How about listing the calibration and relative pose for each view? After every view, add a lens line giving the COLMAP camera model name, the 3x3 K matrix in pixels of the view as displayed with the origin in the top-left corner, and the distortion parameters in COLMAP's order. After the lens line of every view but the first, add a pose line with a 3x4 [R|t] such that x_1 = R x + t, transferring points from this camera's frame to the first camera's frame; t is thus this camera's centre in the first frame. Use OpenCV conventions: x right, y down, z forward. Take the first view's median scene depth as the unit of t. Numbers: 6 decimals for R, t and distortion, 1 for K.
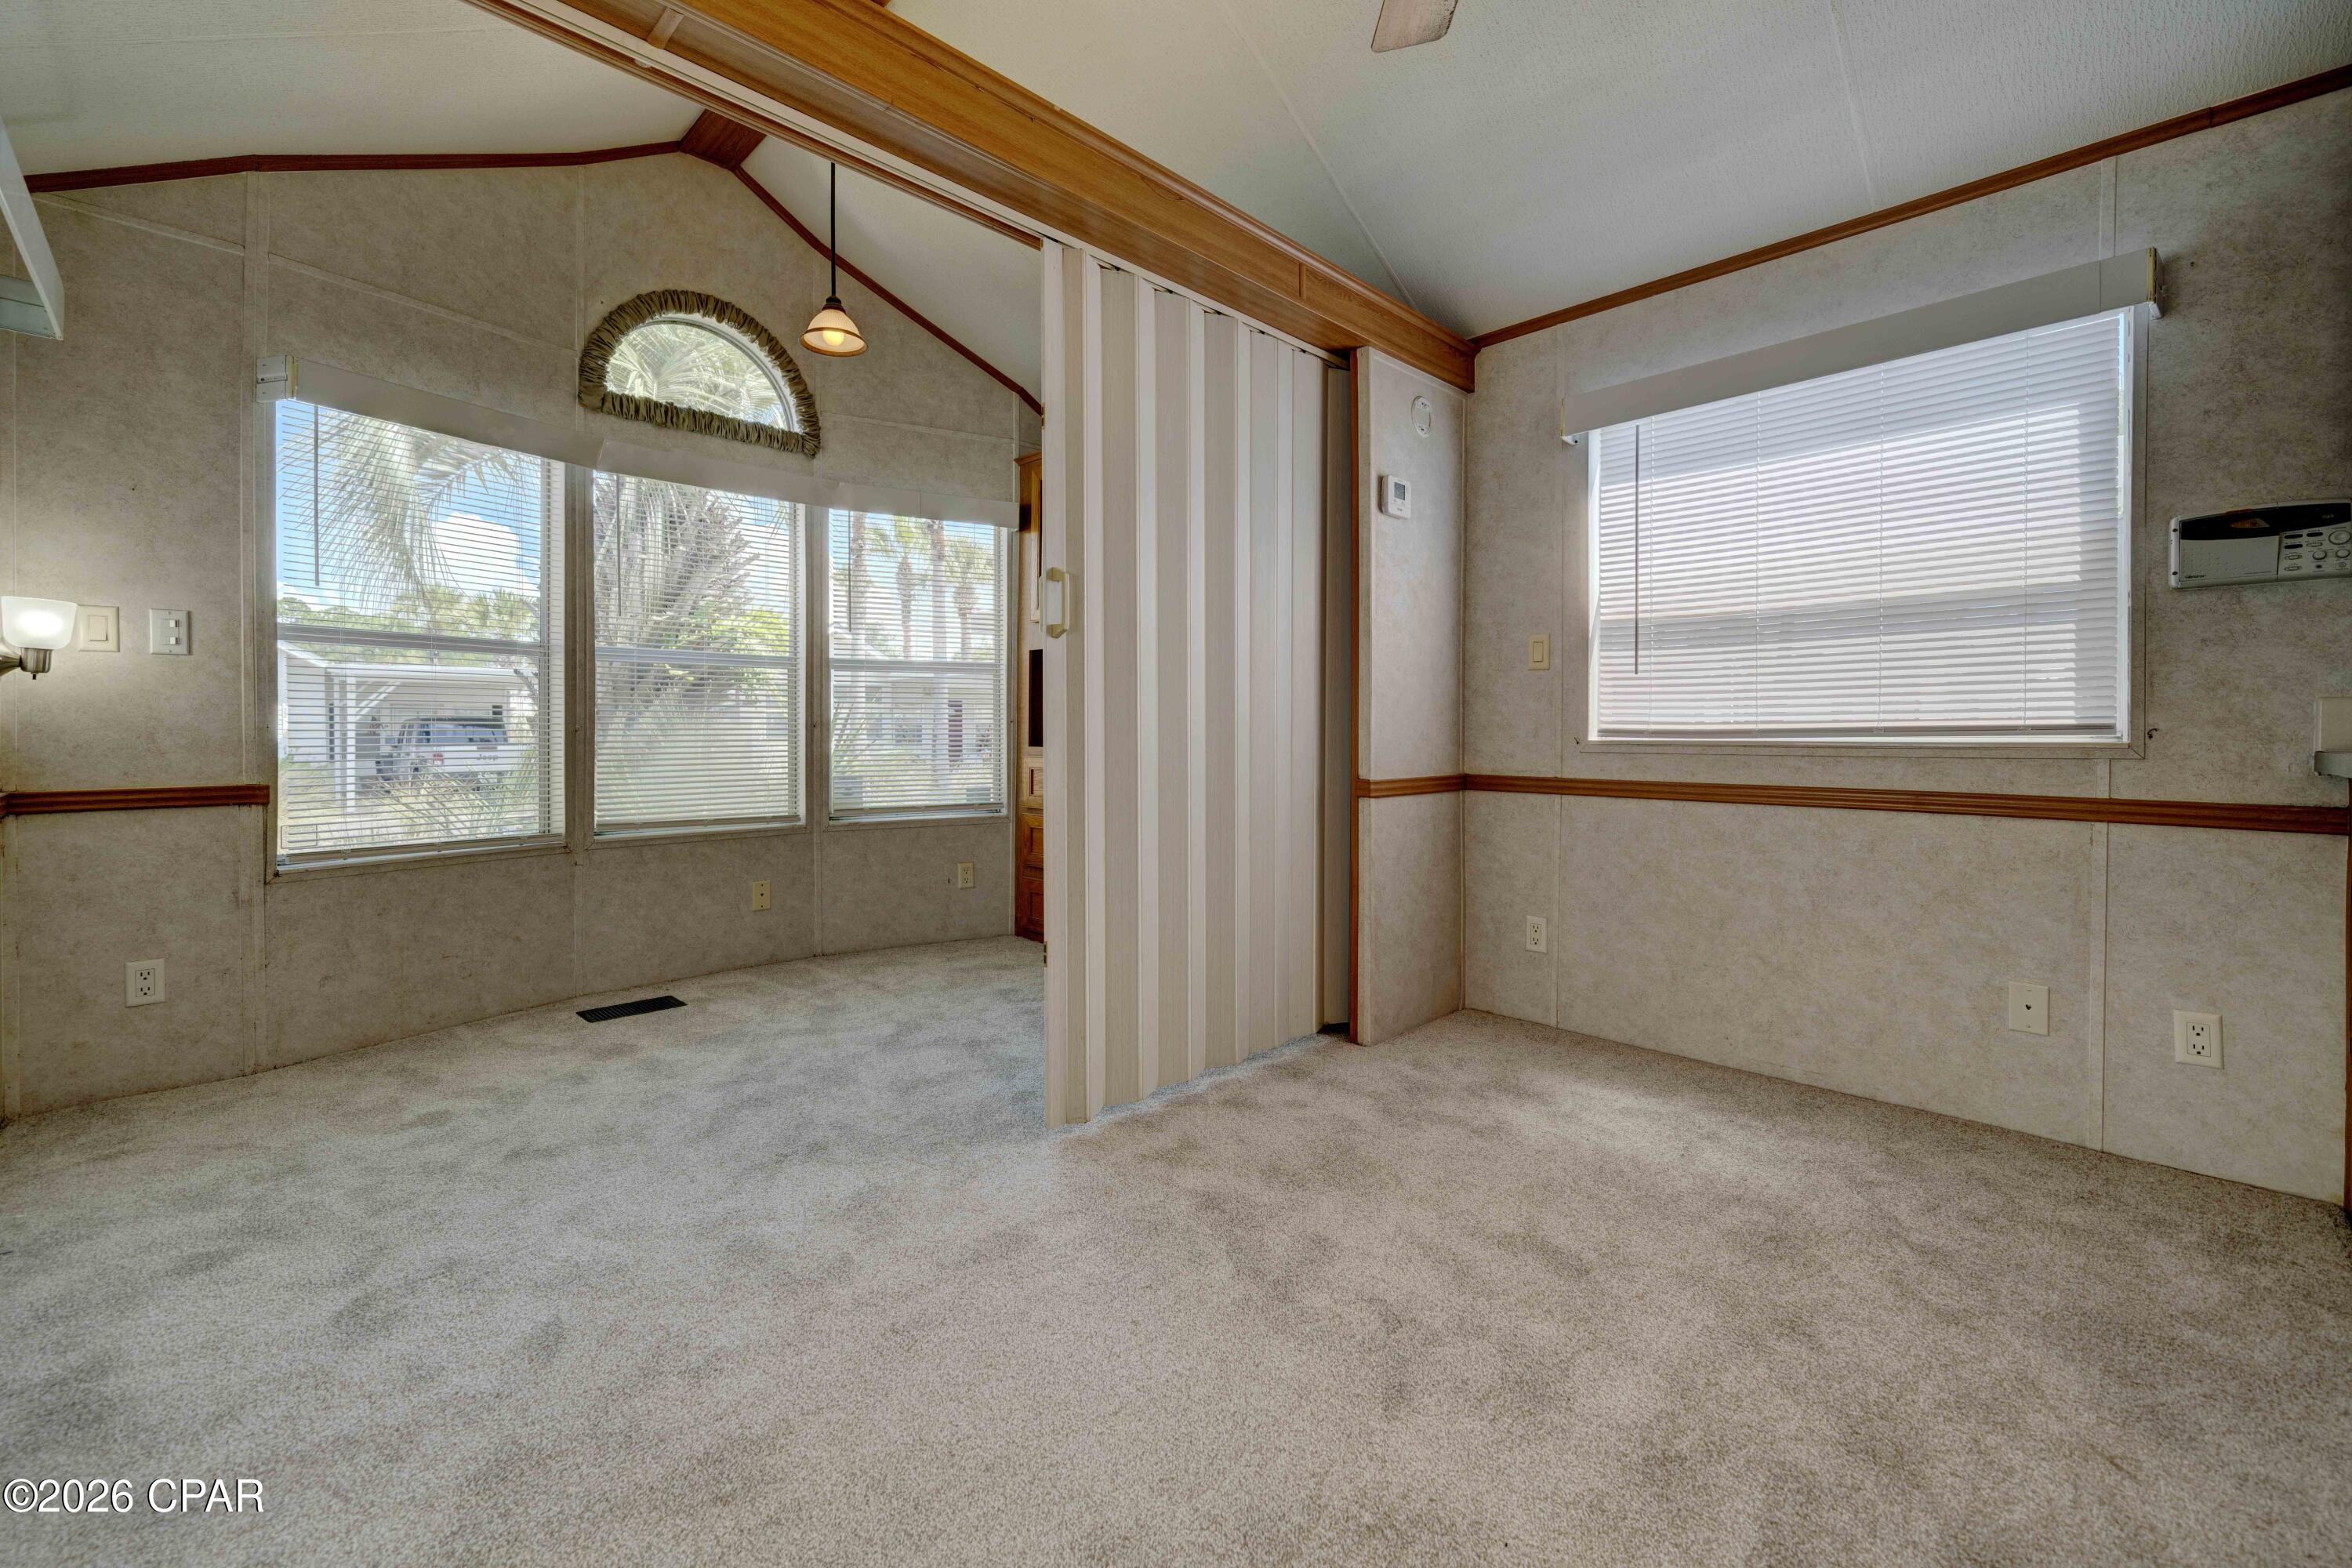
lens RADIAL K [[959.2, 0, 1171.6], [0, 959.2, 733.6], [0, 0, 1]] dist [-0.000370, 0.000258]
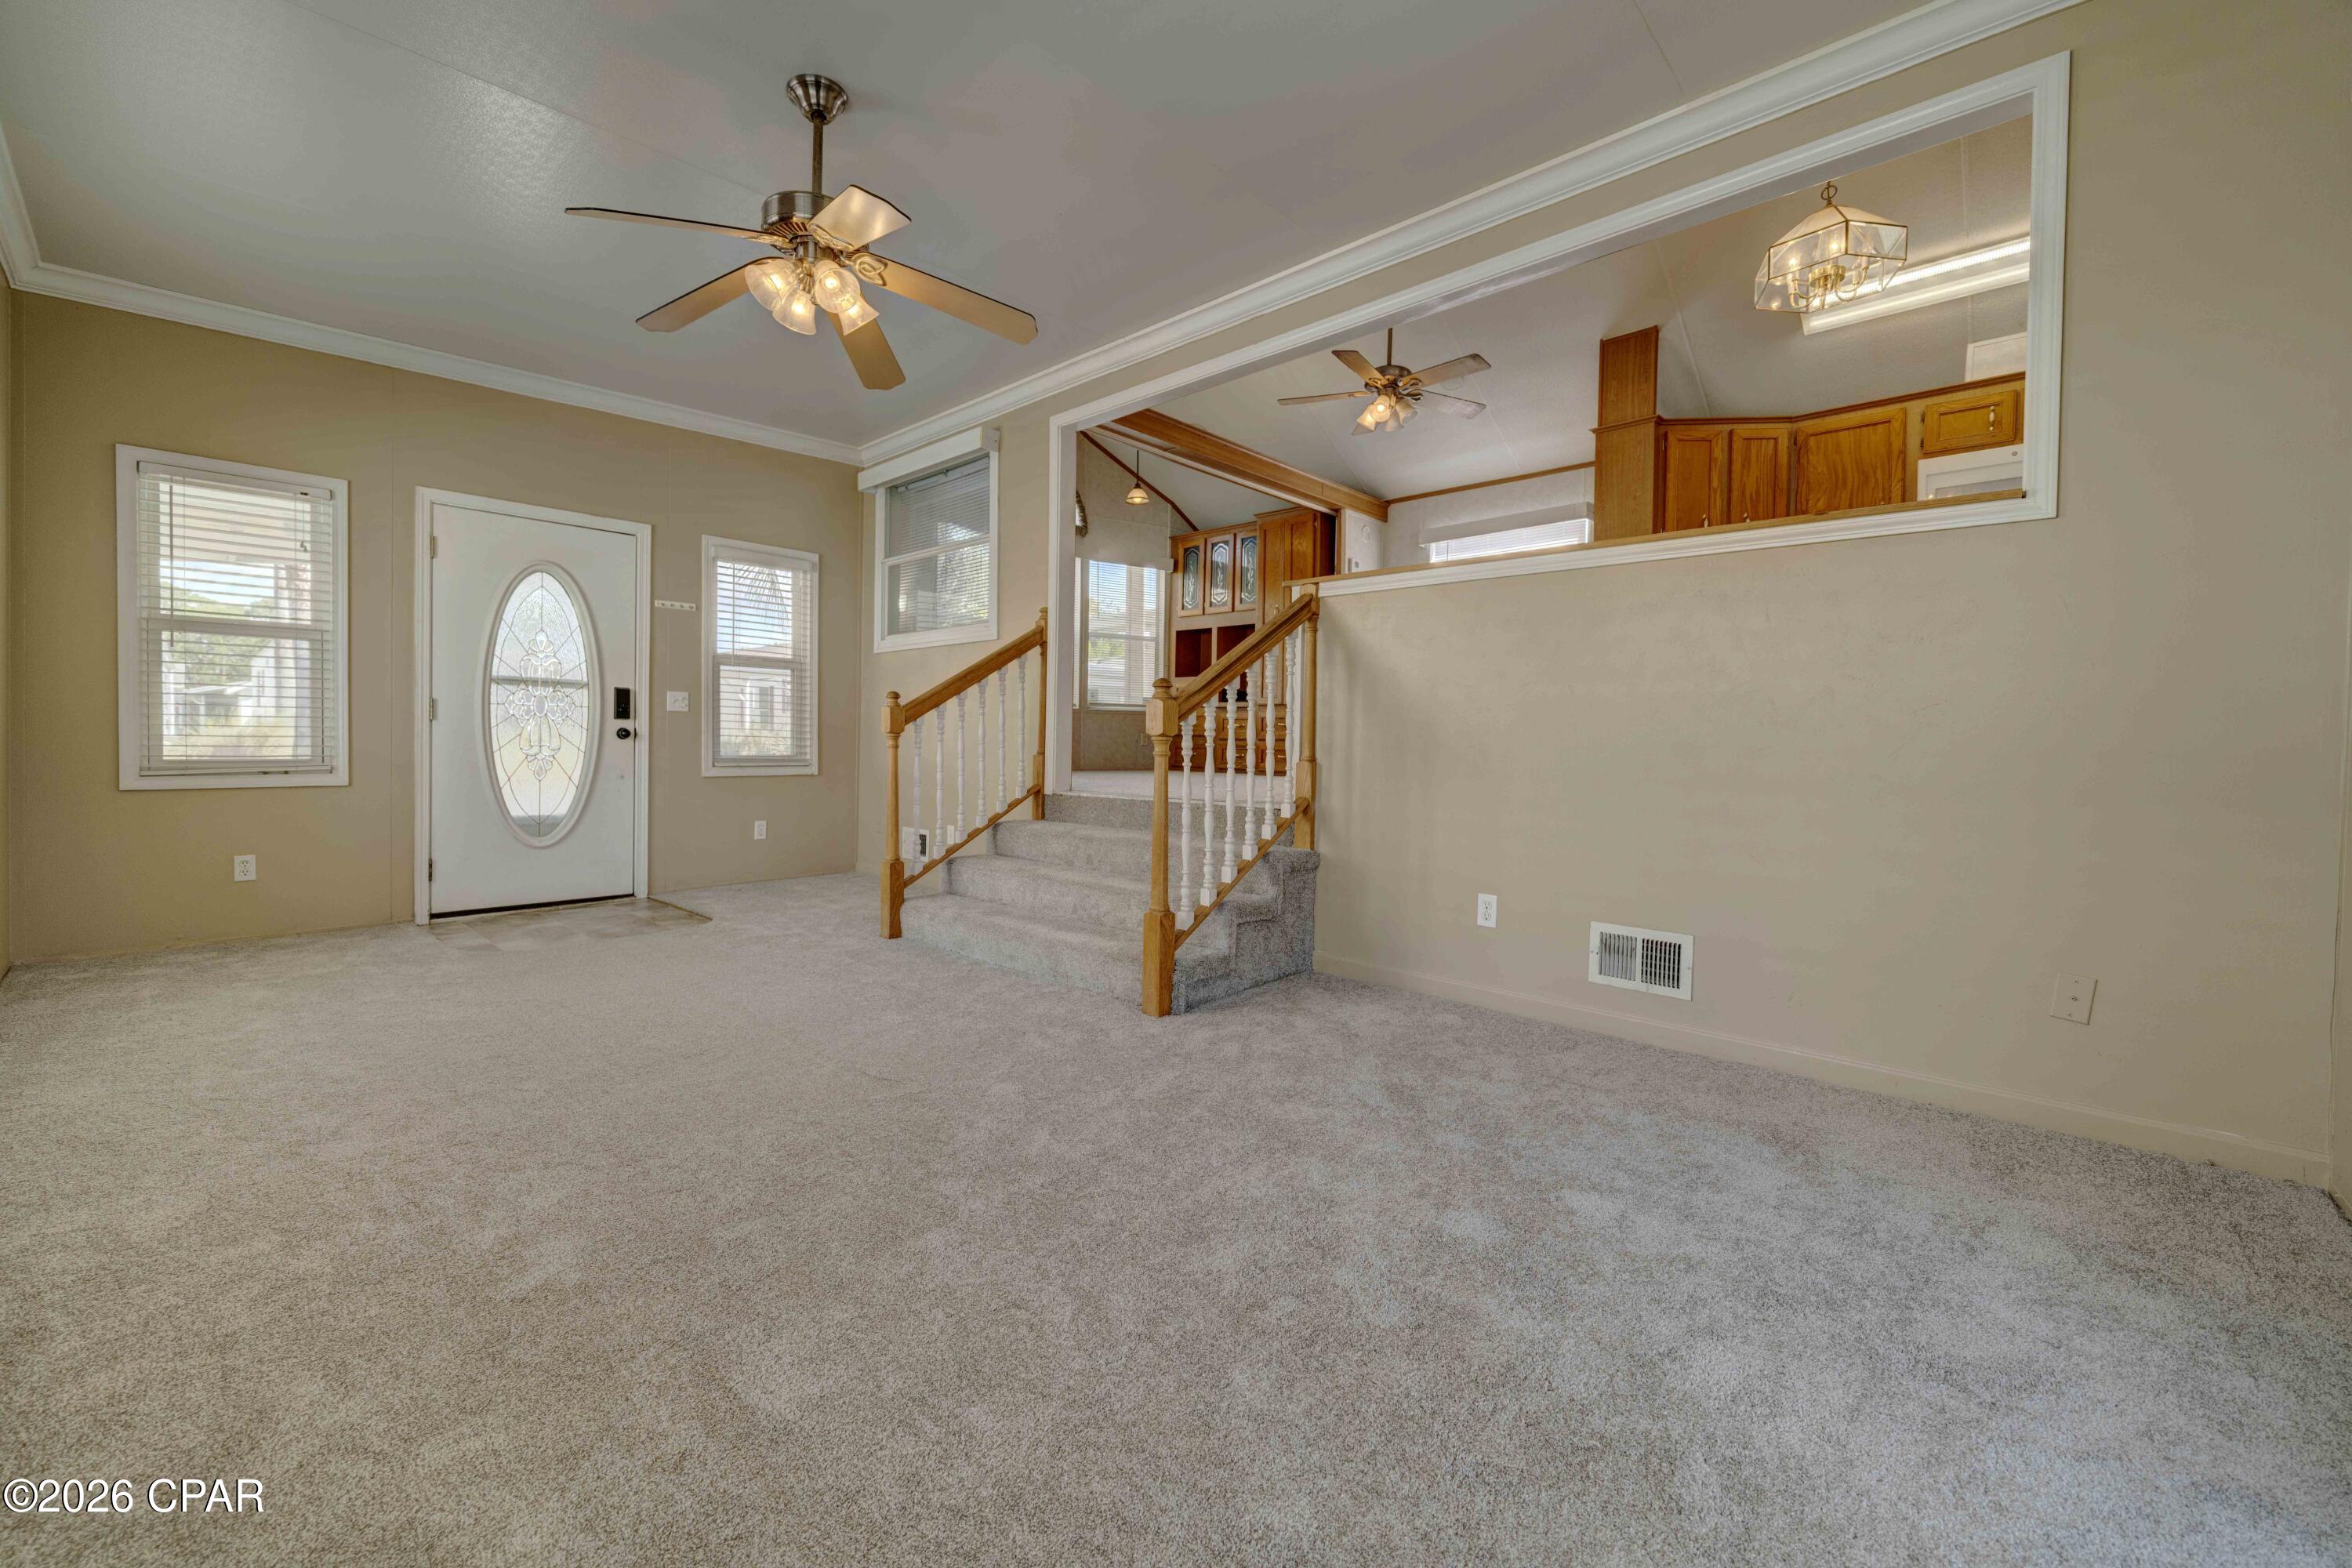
lens RADIAL K [[920.6, 0, 1172.3], [0, 920.6, 758.4], [0, 0, 1]] dist [-0.000481, -0.000029]
pose [[0.998785, 0.013202, 0.047475, -0.380231], [-0.013724, 0.999849, 0.010694, 0.256037], [-0.047326, -0.011332, 0.998815, -1.502828]]
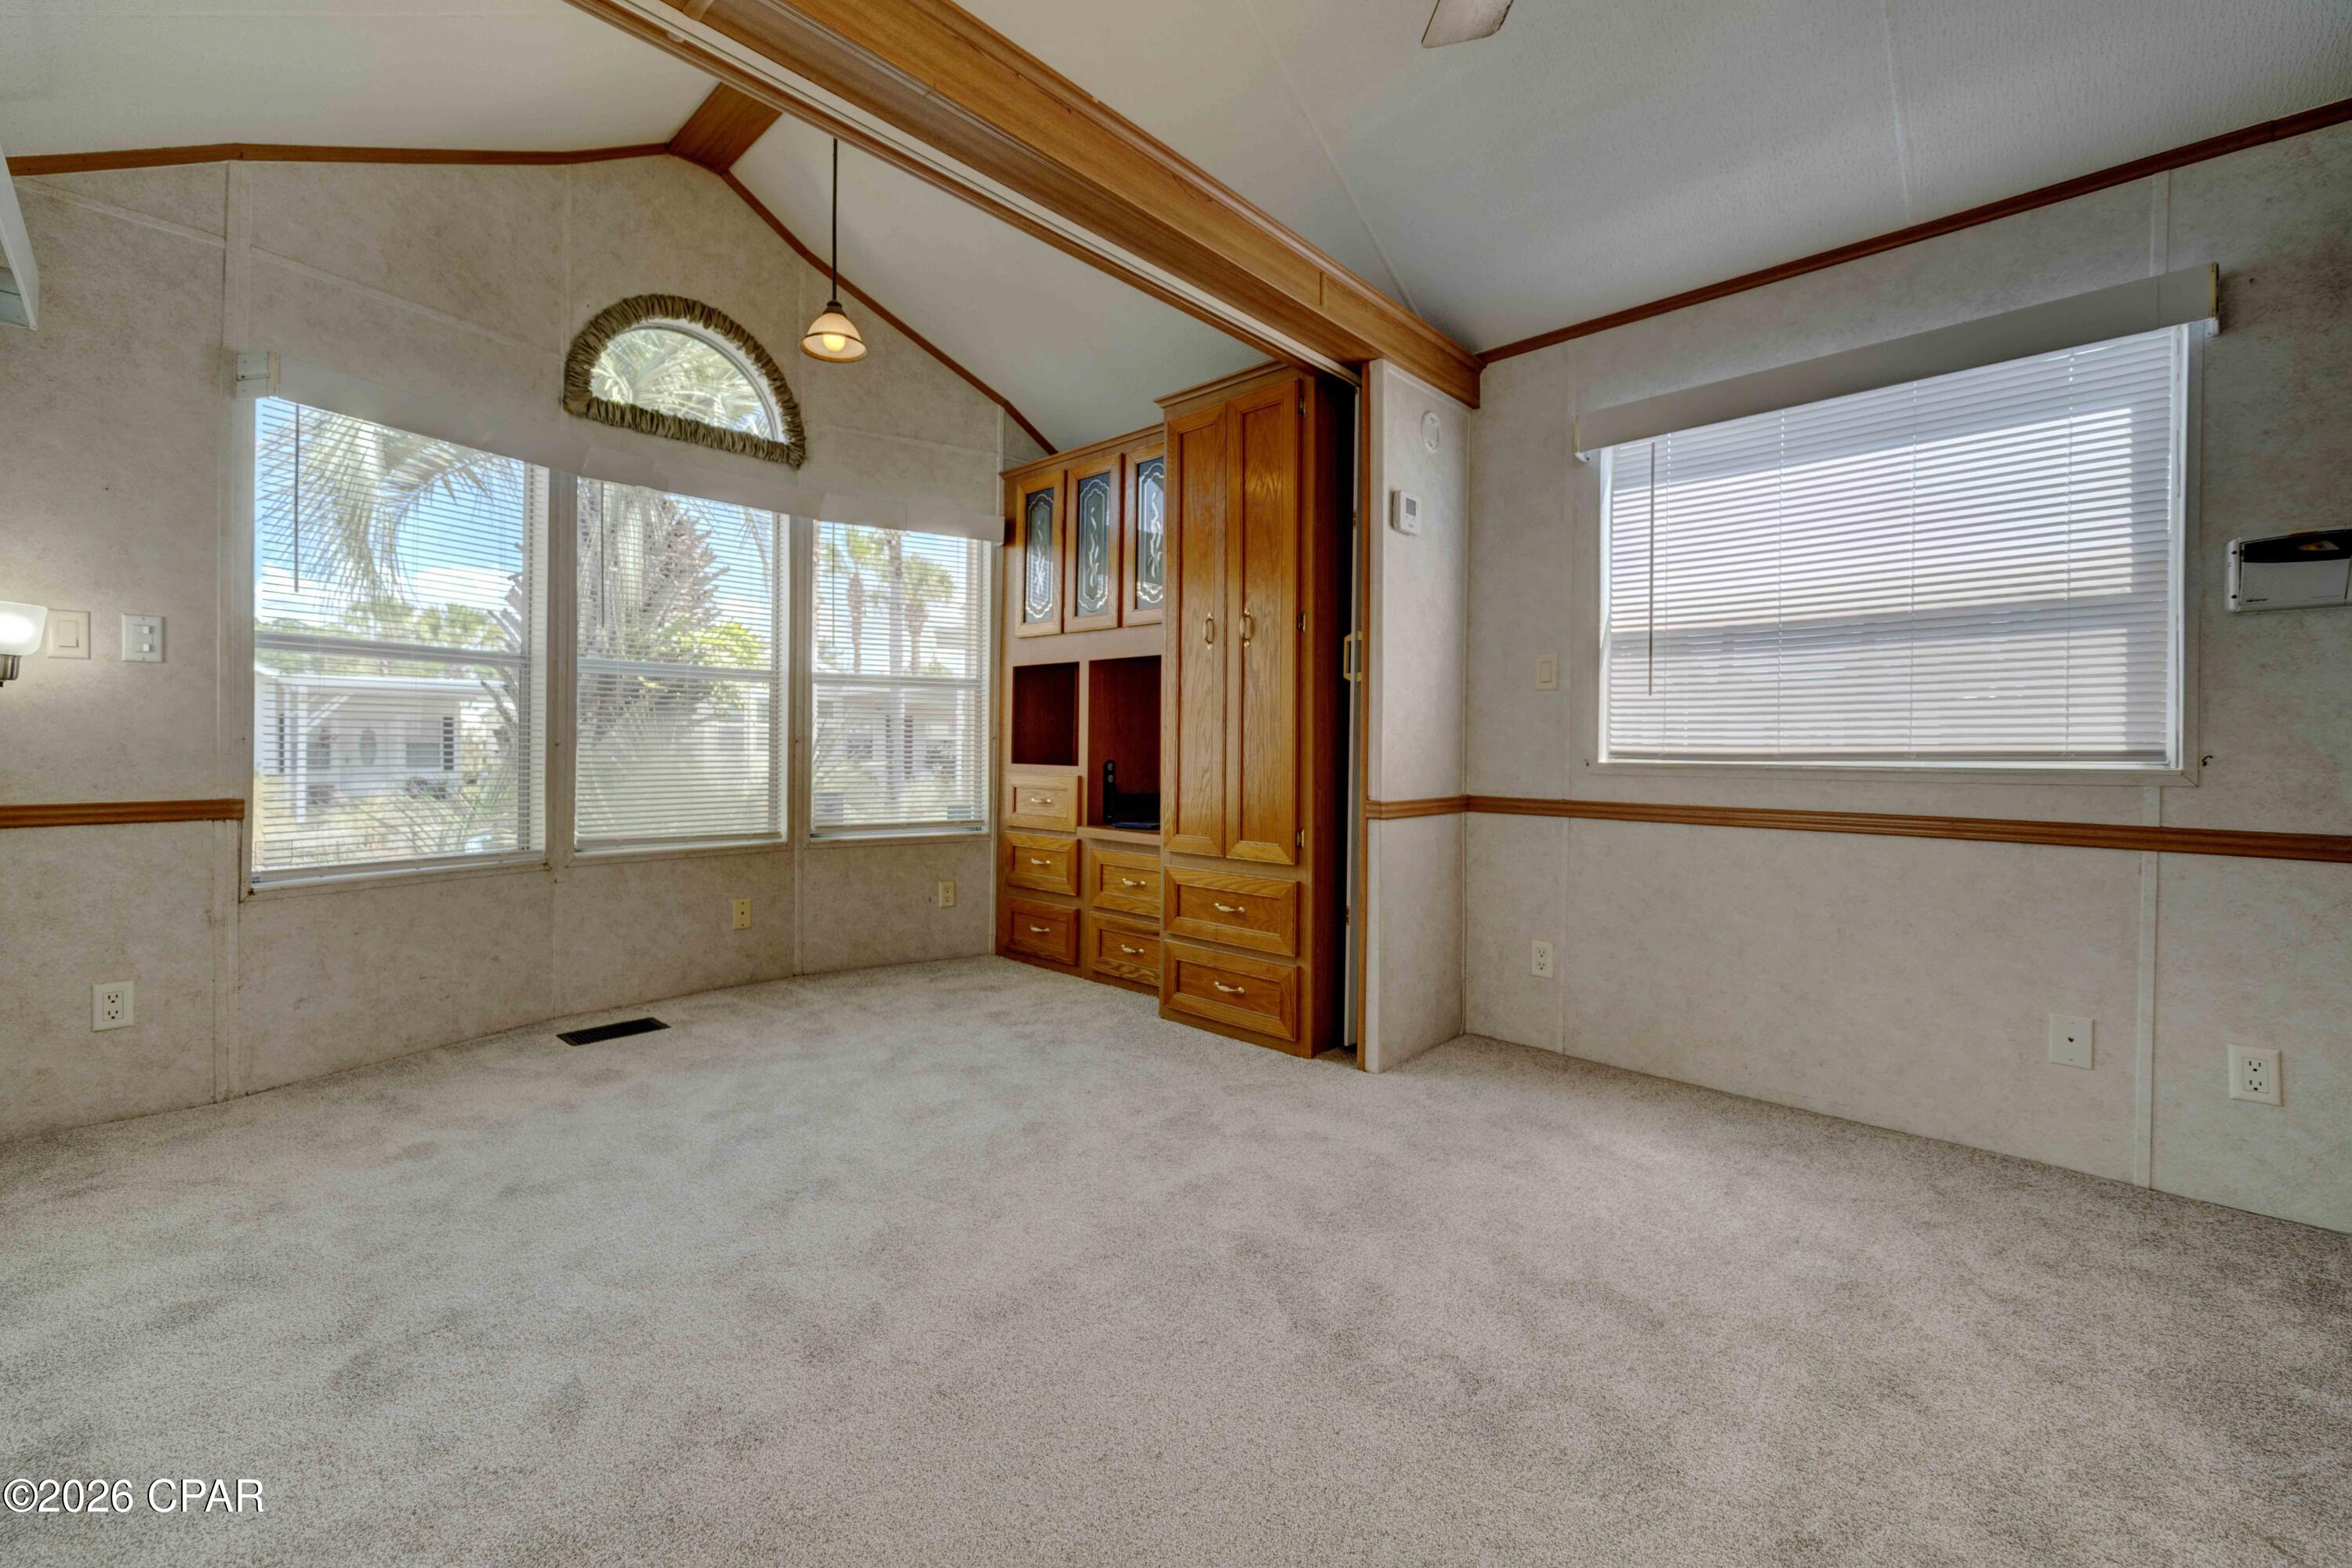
lens RADIAL K [[943.5, 0, 1126.0], [0, 943.5, 746.5], [0, 0, 1]] dist [-0.000842, 0.000179]
pose [[0.999881, 0.007609, 0.013444, -0.068331], [-0.007556, 0.999964, -0.003983, -0.001825], [-0.013473, 0.003881, 0.999902, 0.042381]]
